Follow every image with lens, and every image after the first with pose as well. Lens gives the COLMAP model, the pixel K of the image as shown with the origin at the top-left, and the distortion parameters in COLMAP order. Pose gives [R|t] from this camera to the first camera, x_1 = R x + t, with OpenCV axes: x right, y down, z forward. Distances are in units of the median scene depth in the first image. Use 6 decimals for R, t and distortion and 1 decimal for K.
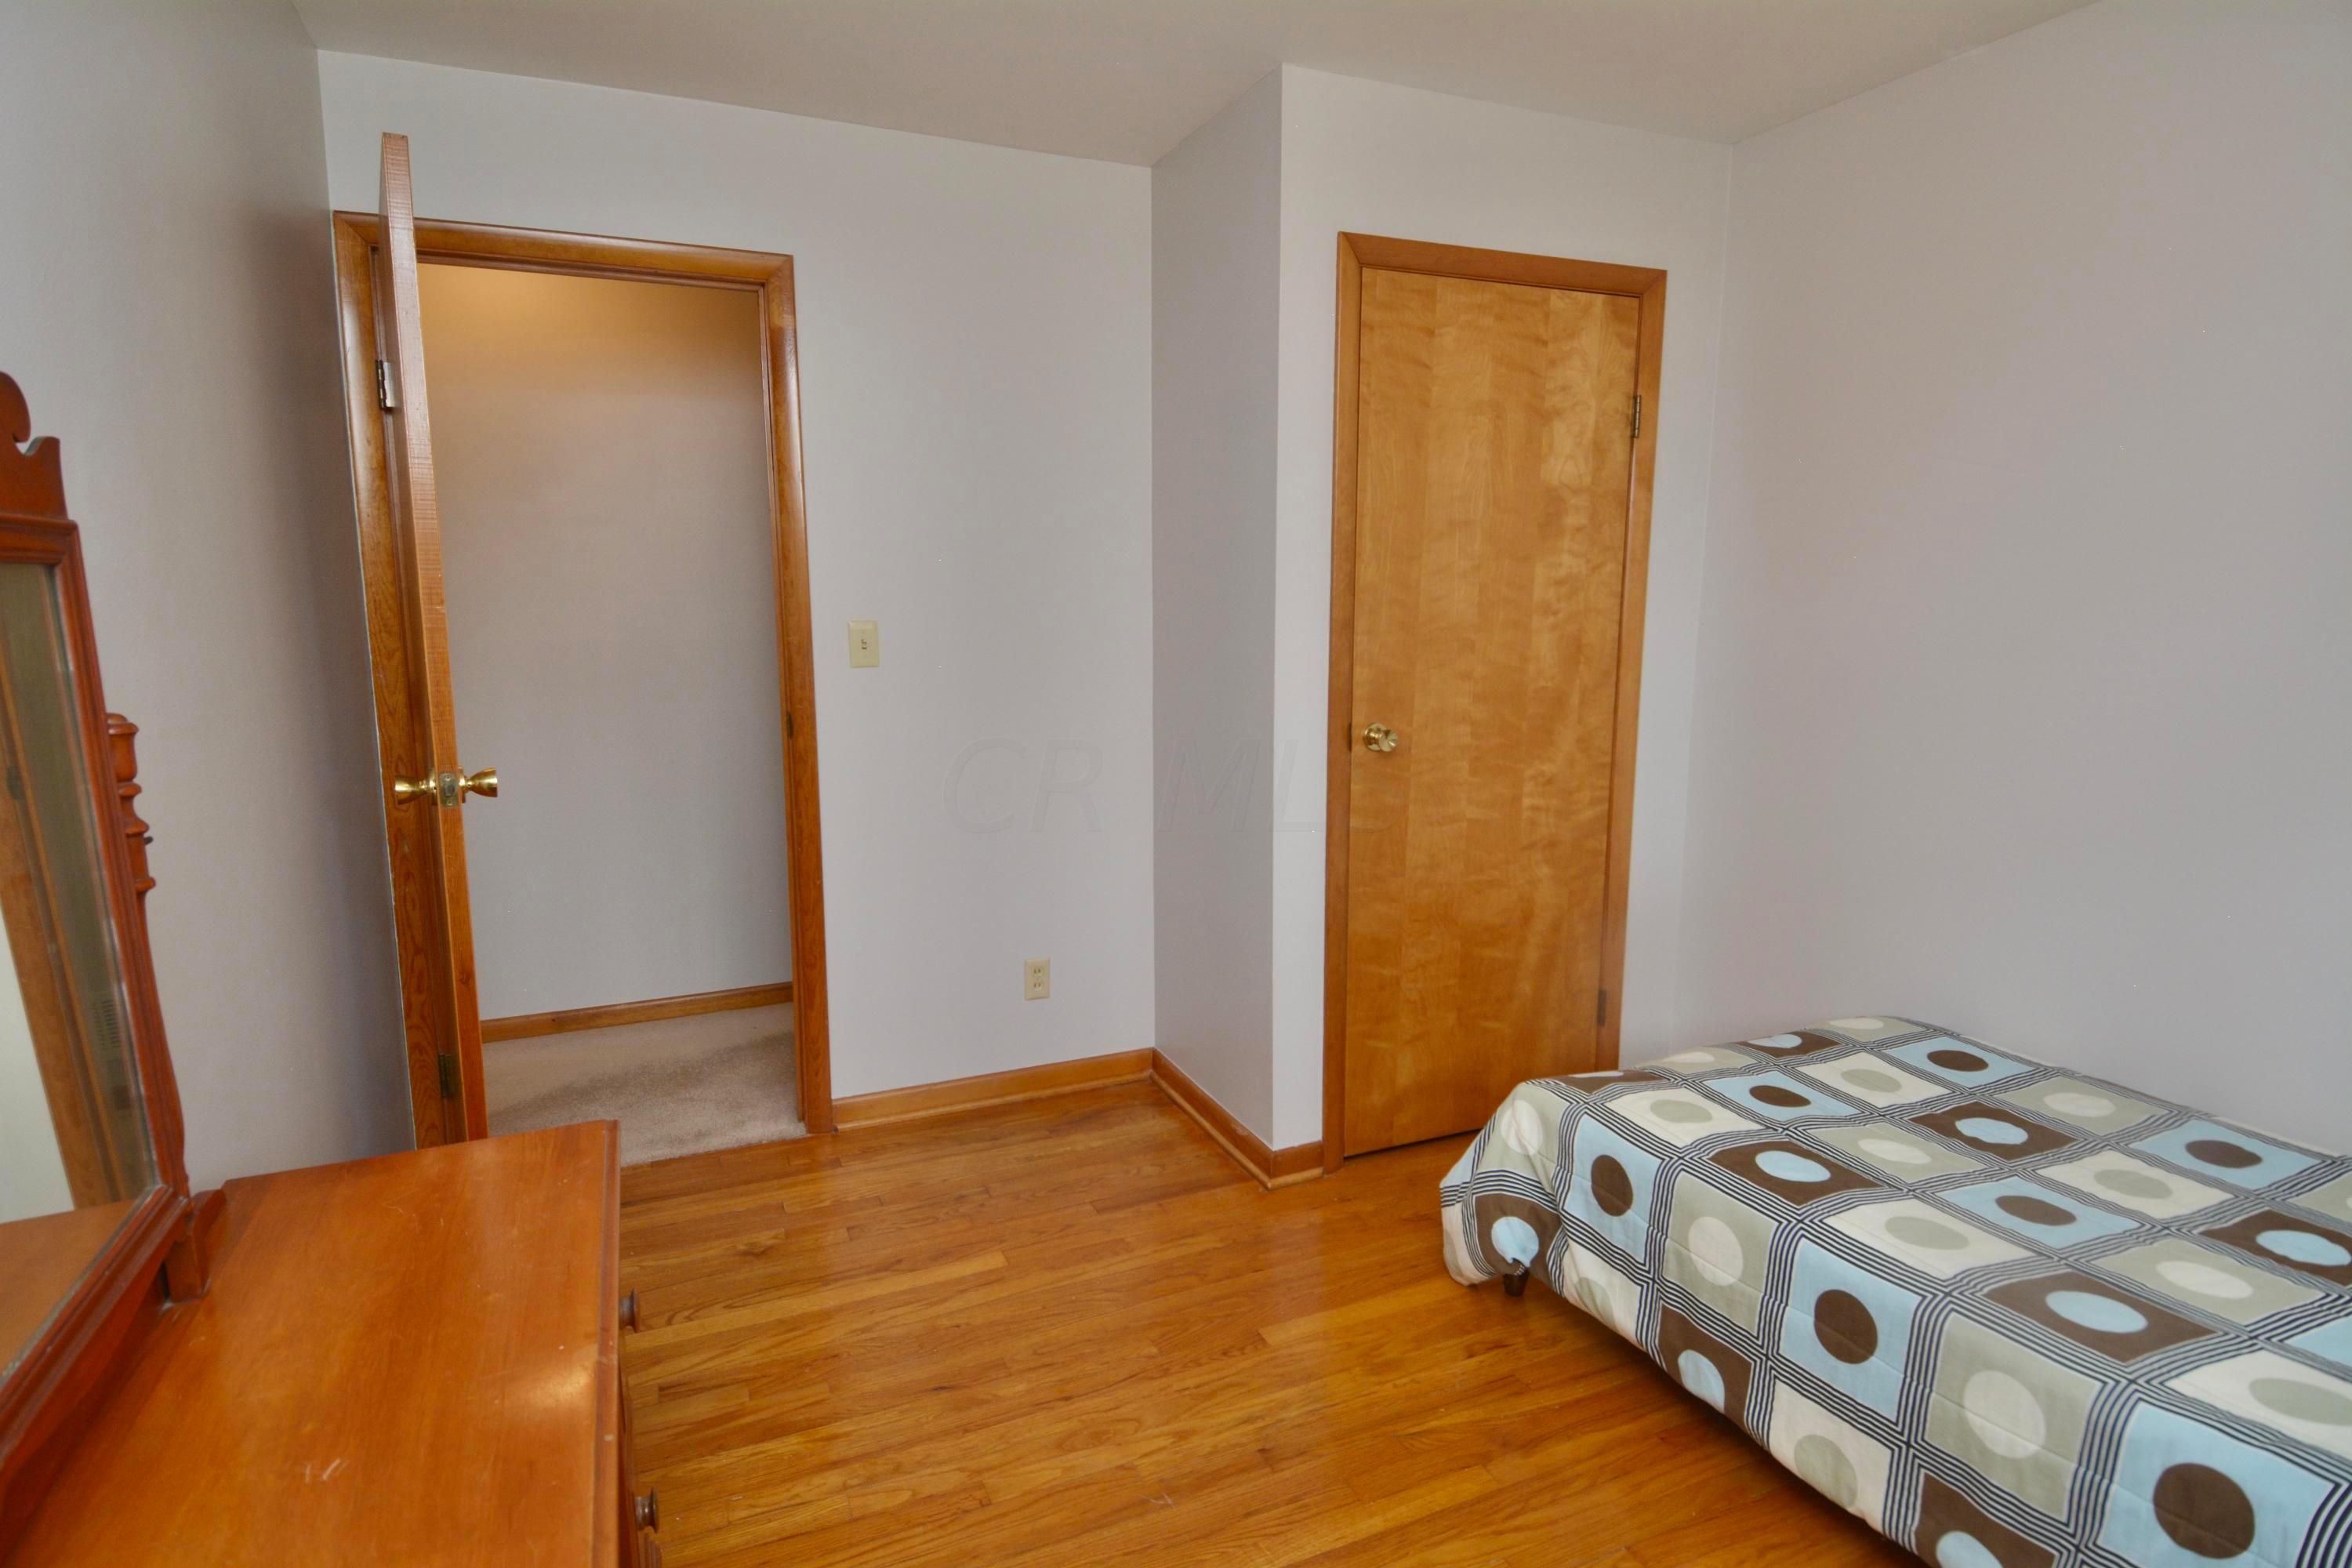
lens RADIAL K [[1229.4, 0, 1180.9], [0, 1229.4, 773.3], [0, 0, 1]] dist [0.060081, -0.058808]
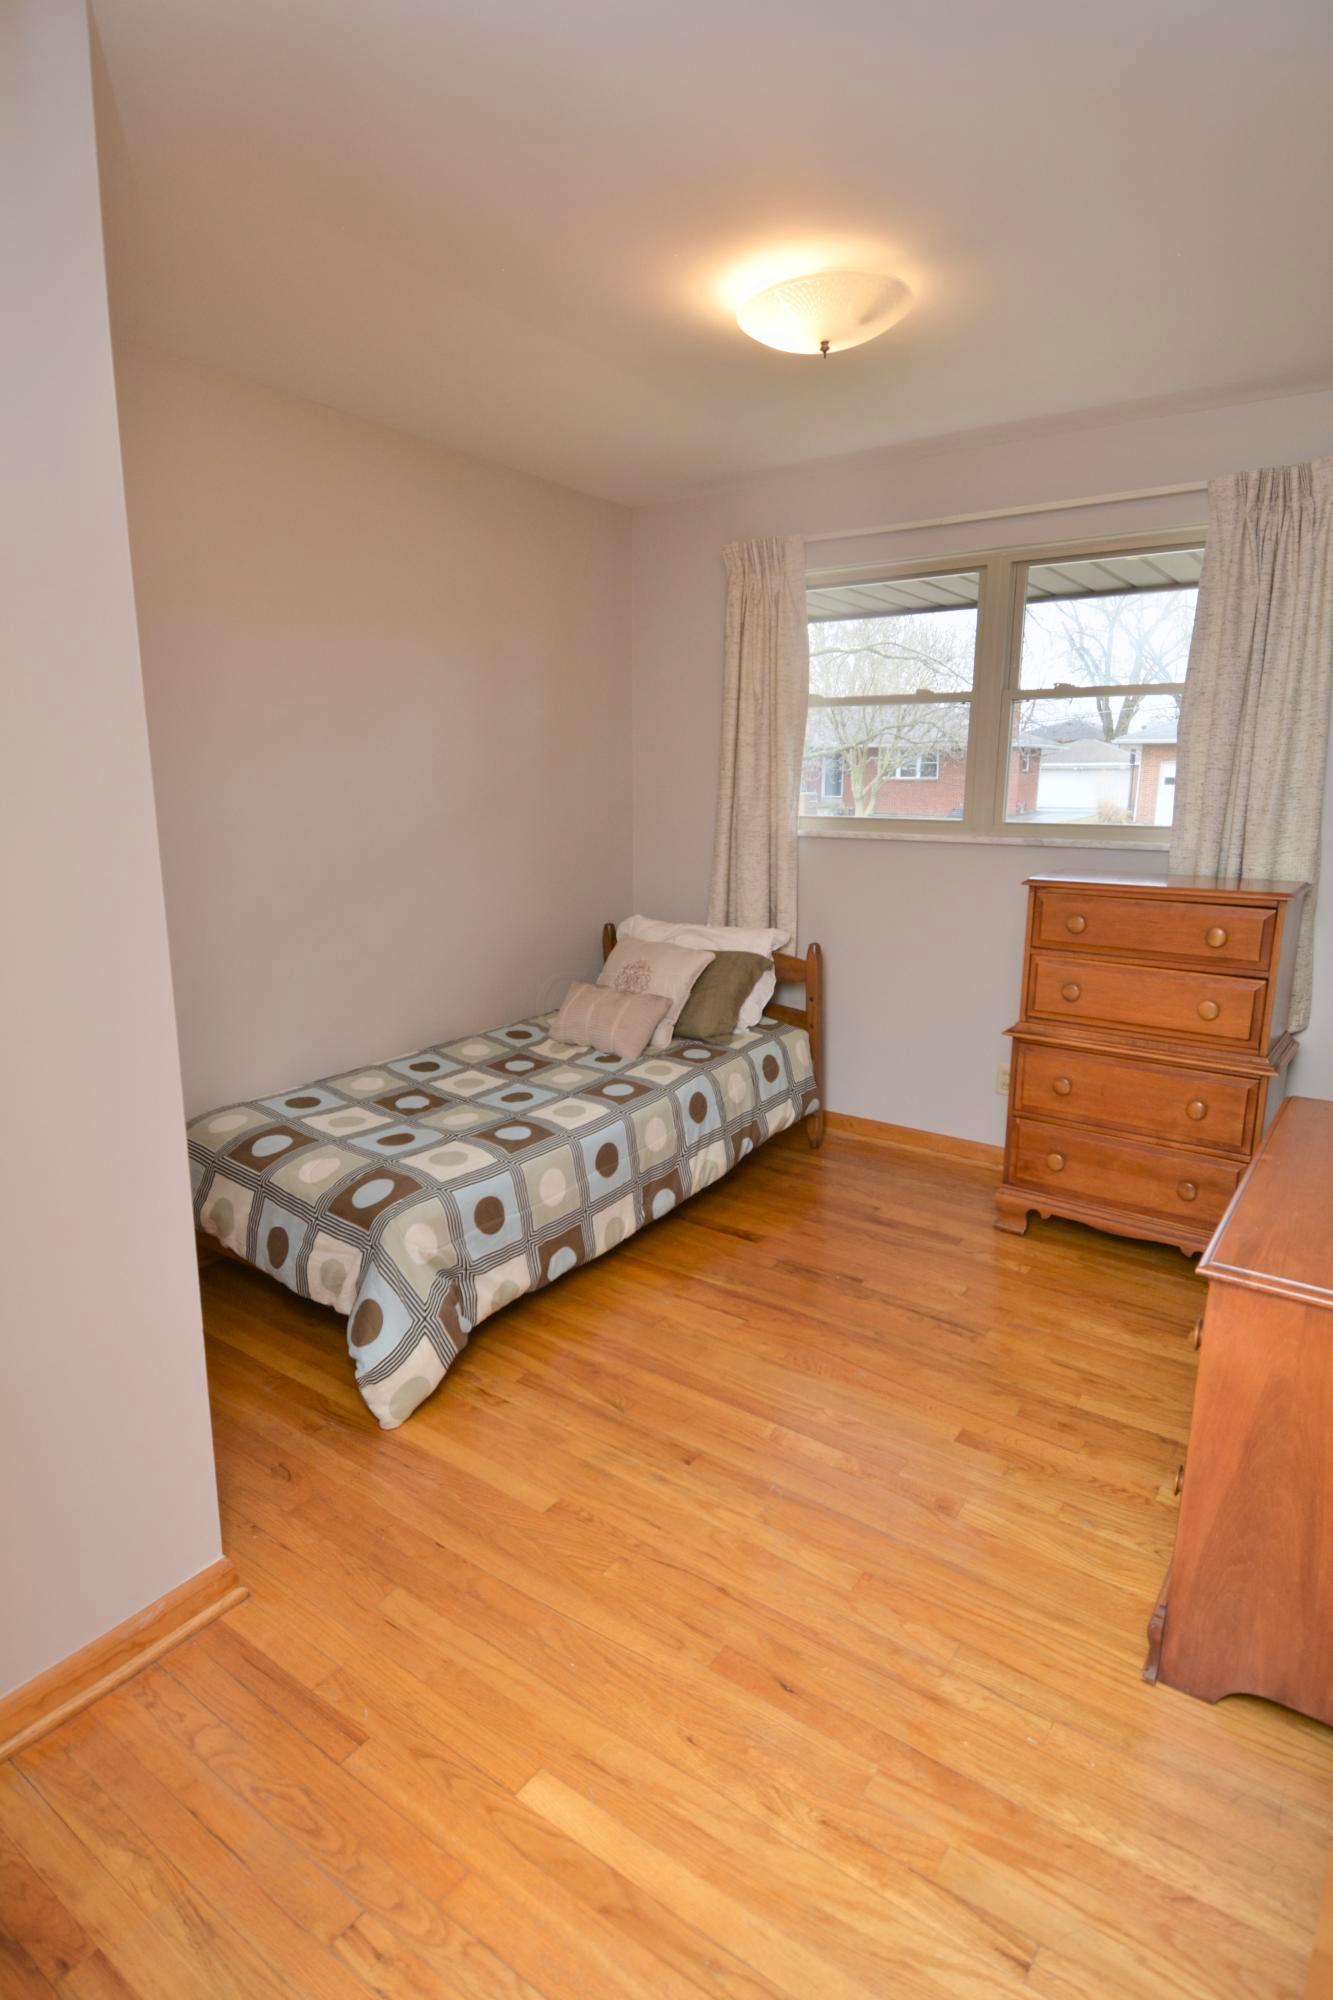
lens RADIAL K [[1045.4, 0, 666.5], [0, 1045.4, 1000.0], [0, 0, 1]] dist [0.060081, -0.058808]
pose [[-0.499451, -0.185941, 0.846153, -0.751353], [0.125515, 0.950861, 0.283037, -0.221781], [-0.857202, 0.247568, -0.451570, 1.377227]]
